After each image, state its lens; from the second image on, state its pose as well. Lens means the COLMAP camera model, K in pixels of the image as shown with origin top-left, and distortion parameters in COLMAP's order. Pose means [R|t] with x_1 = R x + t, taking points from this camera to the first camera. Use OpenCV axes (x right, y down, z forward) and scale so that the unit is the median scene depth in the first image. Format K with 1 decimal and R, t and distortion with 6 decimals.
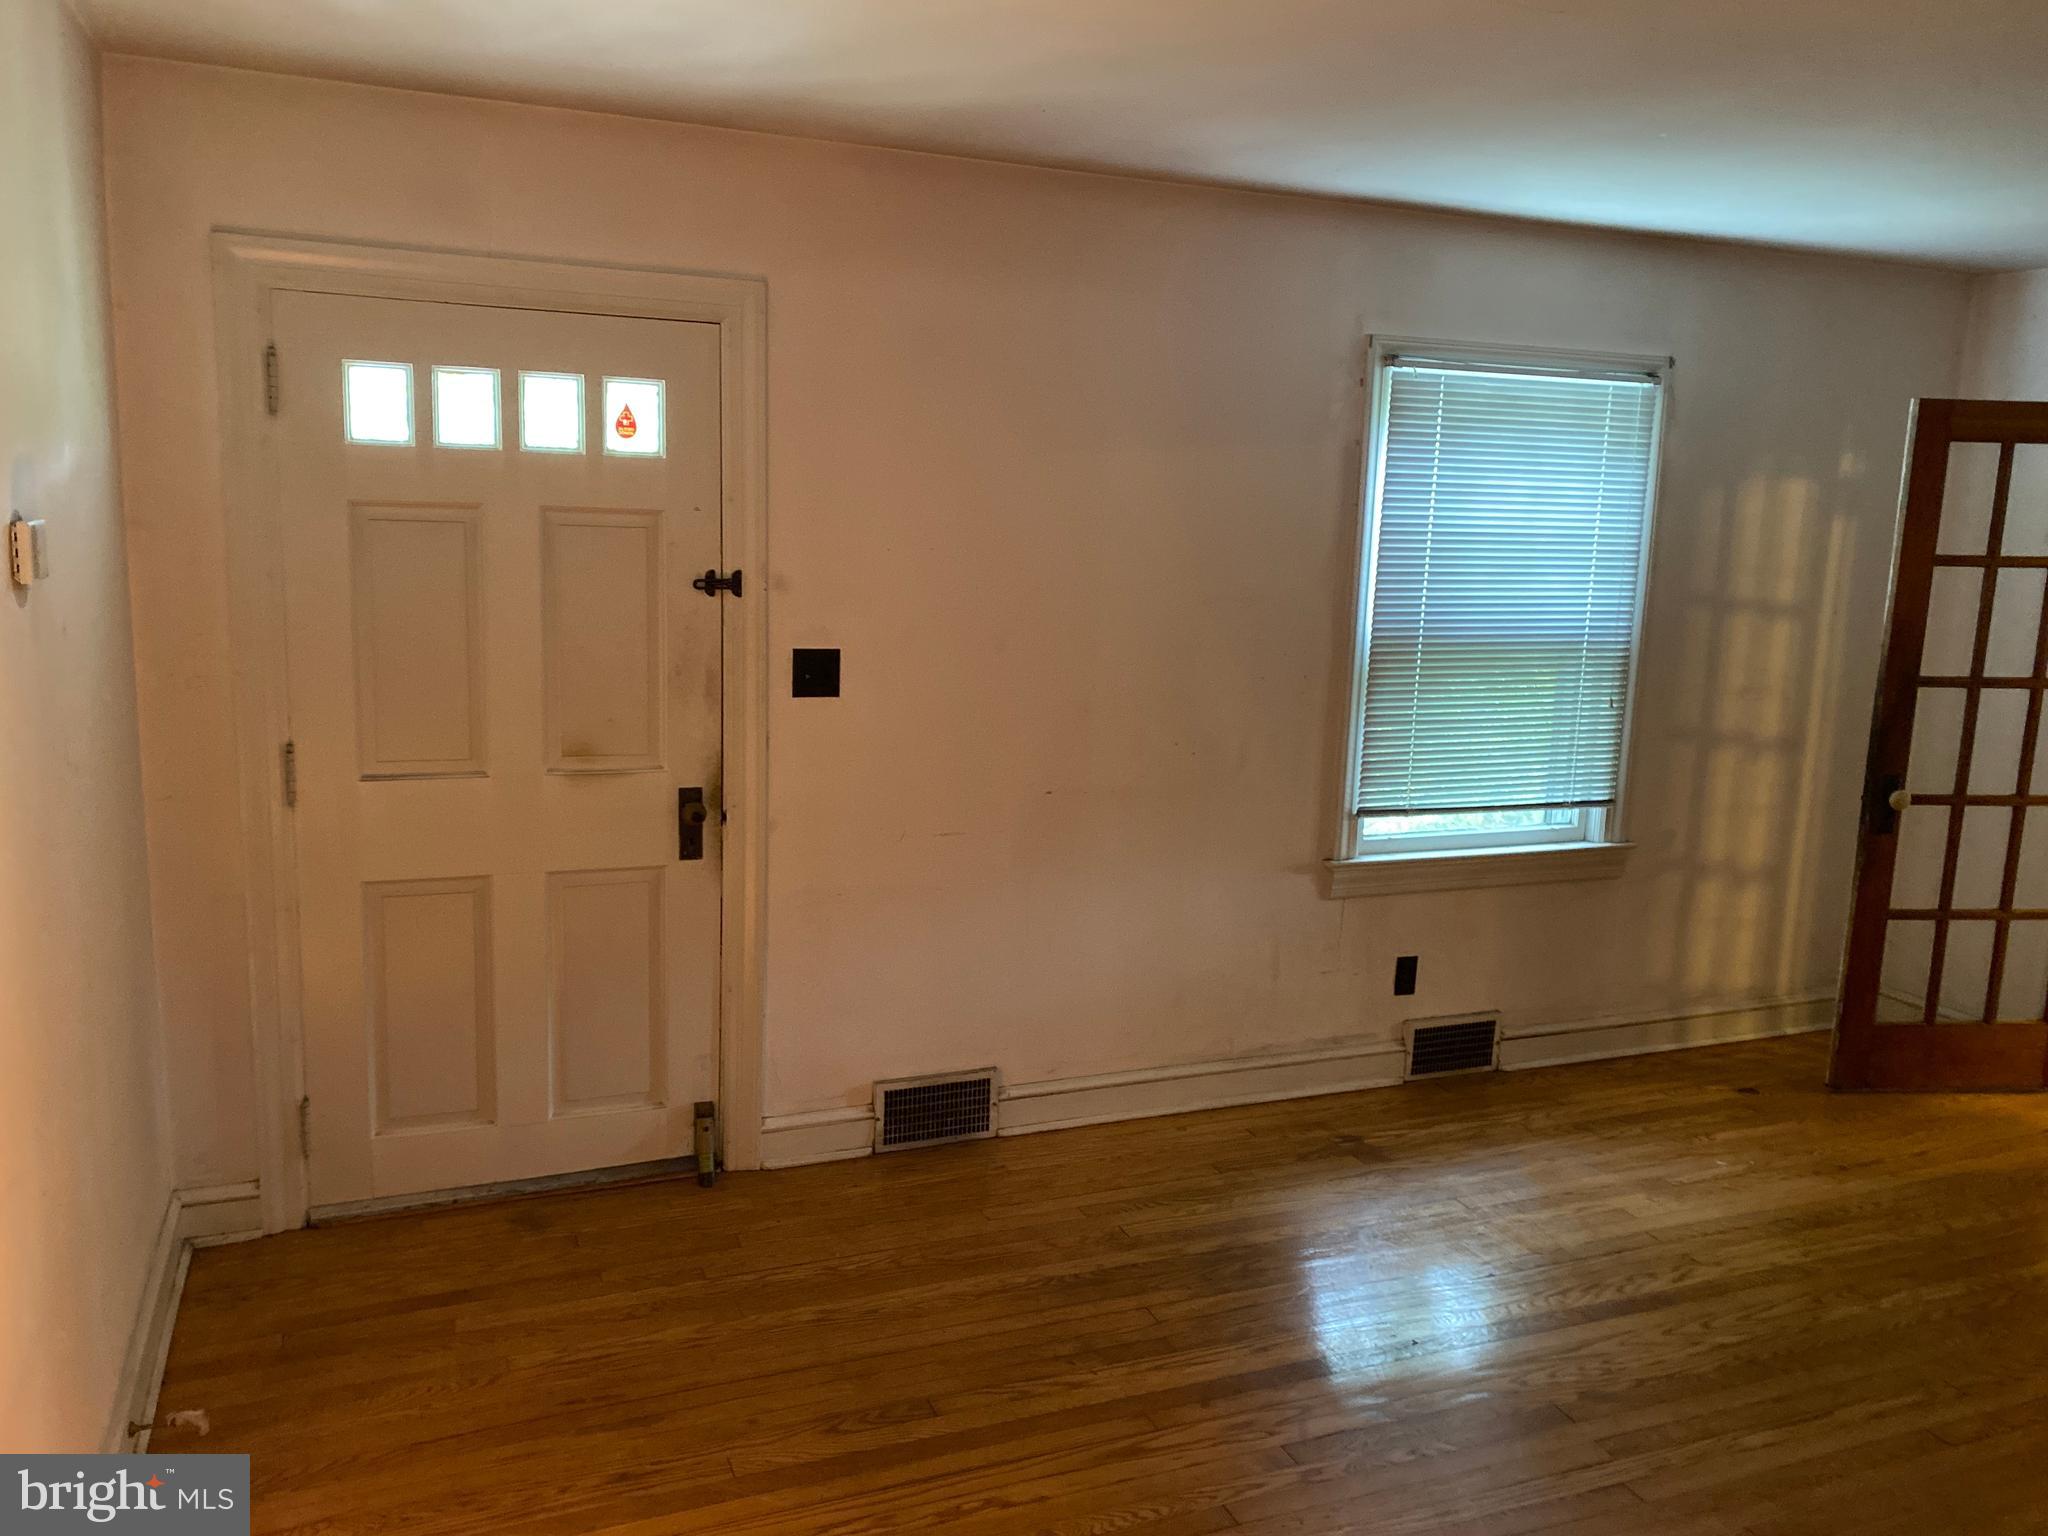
lens RADIAL K [[1576.1, 0, 1037.1], [0, 1576.1, 759.3], [0, 0, 1]] dist [0.009750, -0.008369]
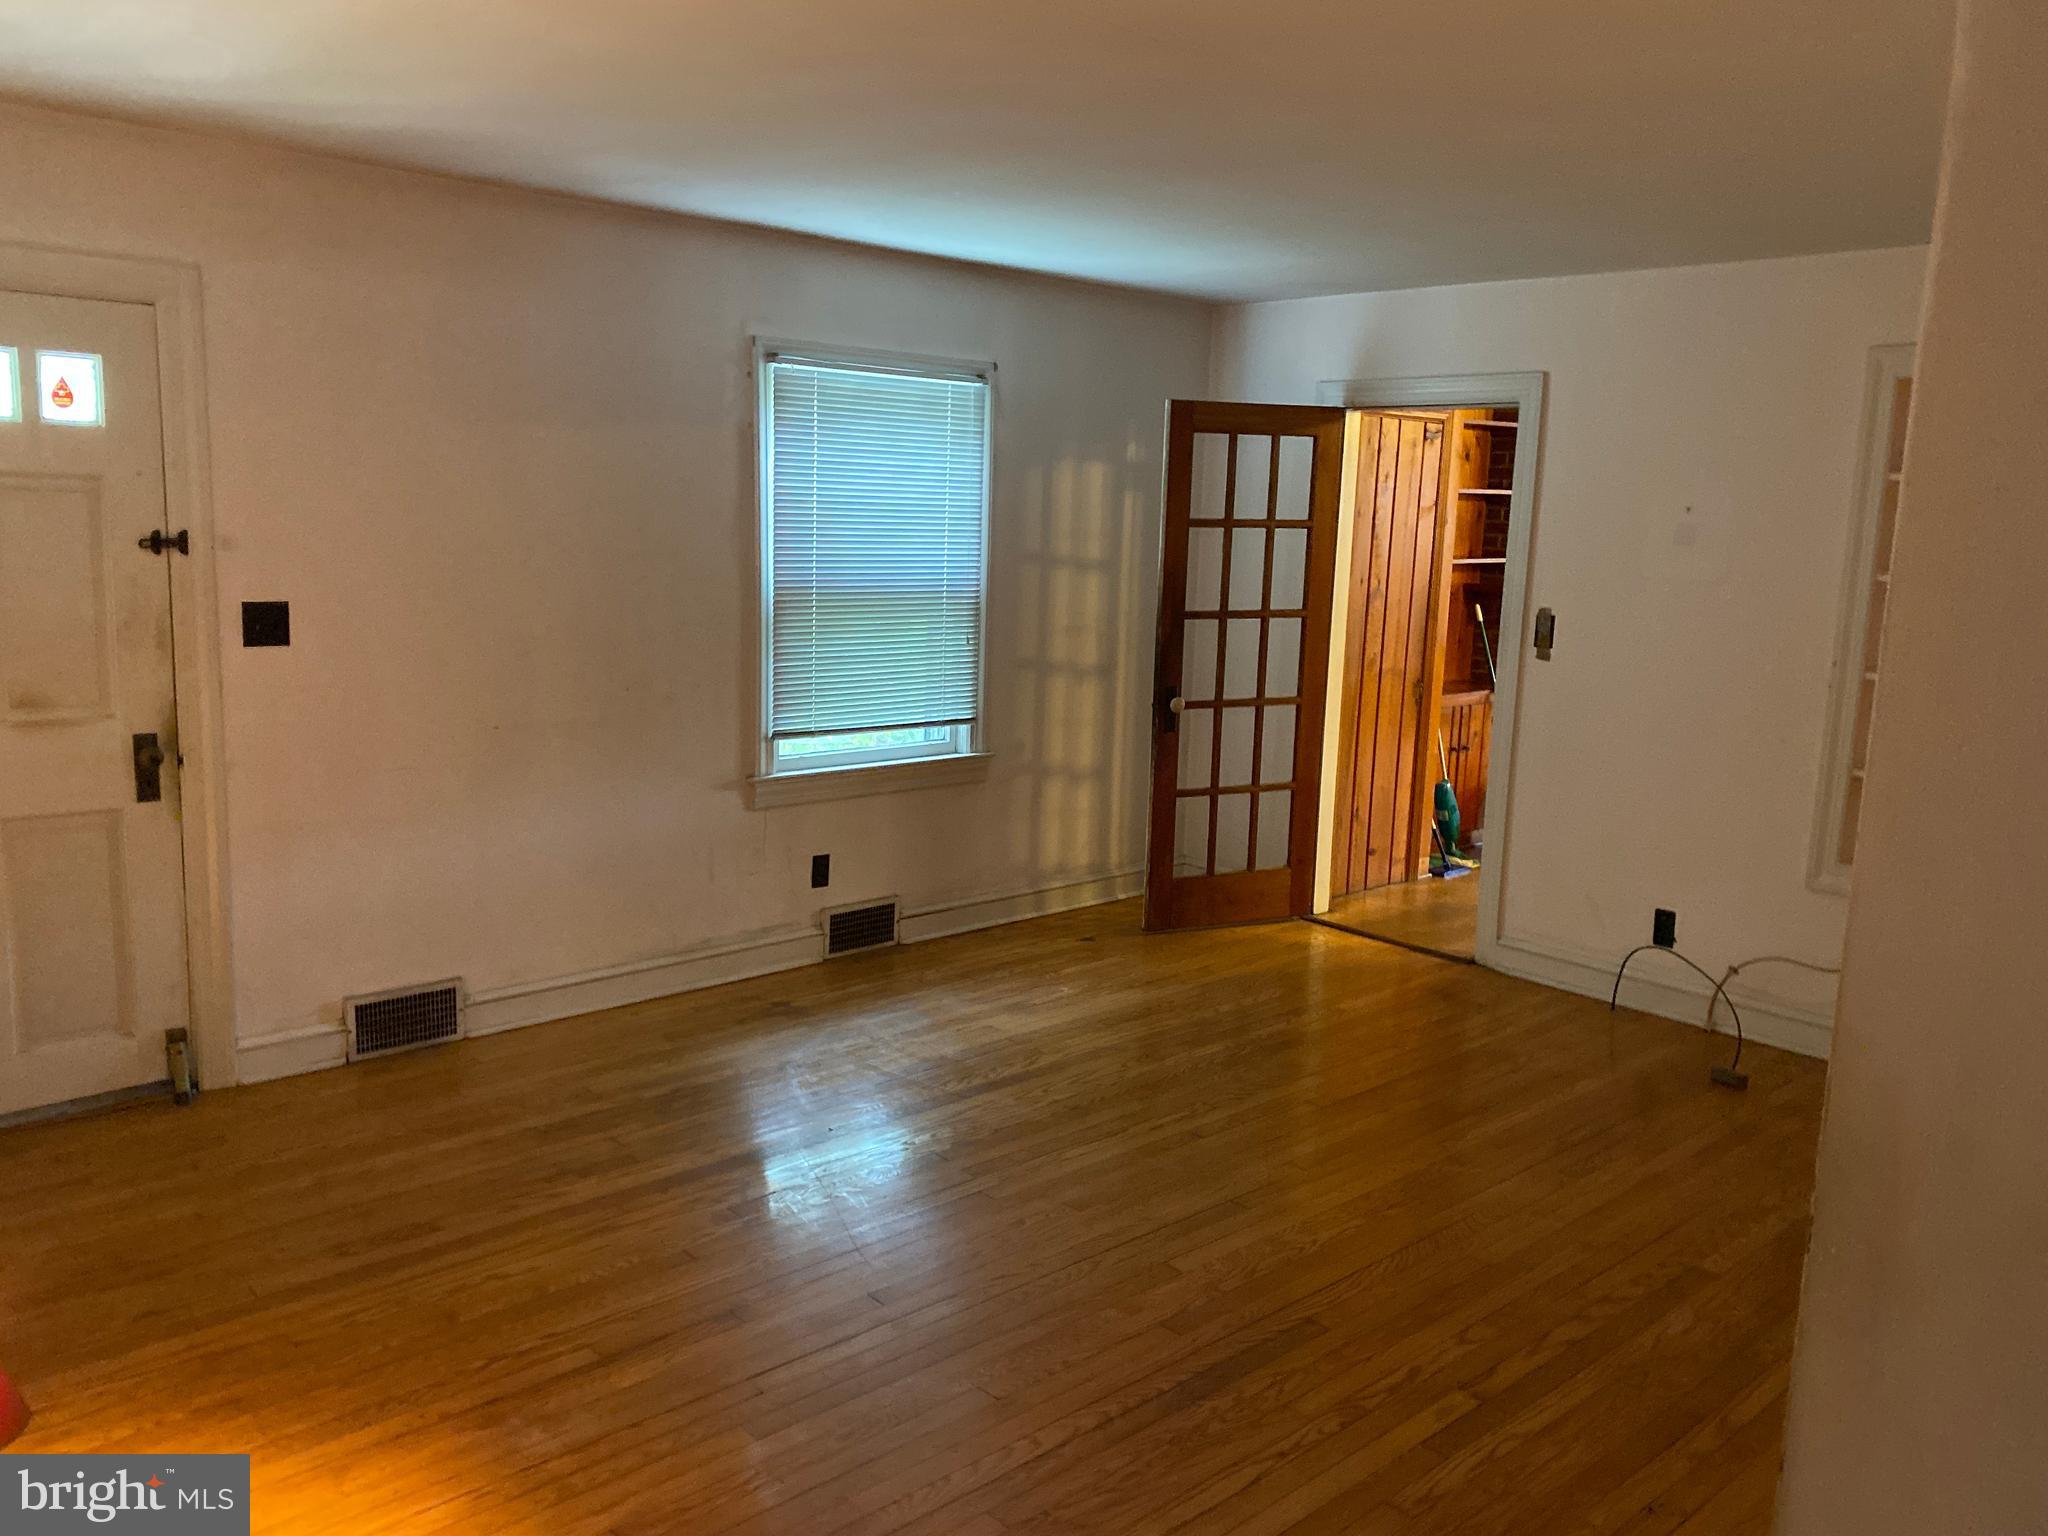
lens RADIAL K [[1572.8, 0, 1024.0], [0, 1572.8, 768.0], [0, 0, 1]] dist [0.134574, -0.244733]
pose [[0.940271, -0.056946, 0.335630, -0.022951], [0.054442, 0.998374, 0.016876, 0.051617], [-0.336046, 0.002405, 0.941843, -0.212435]]
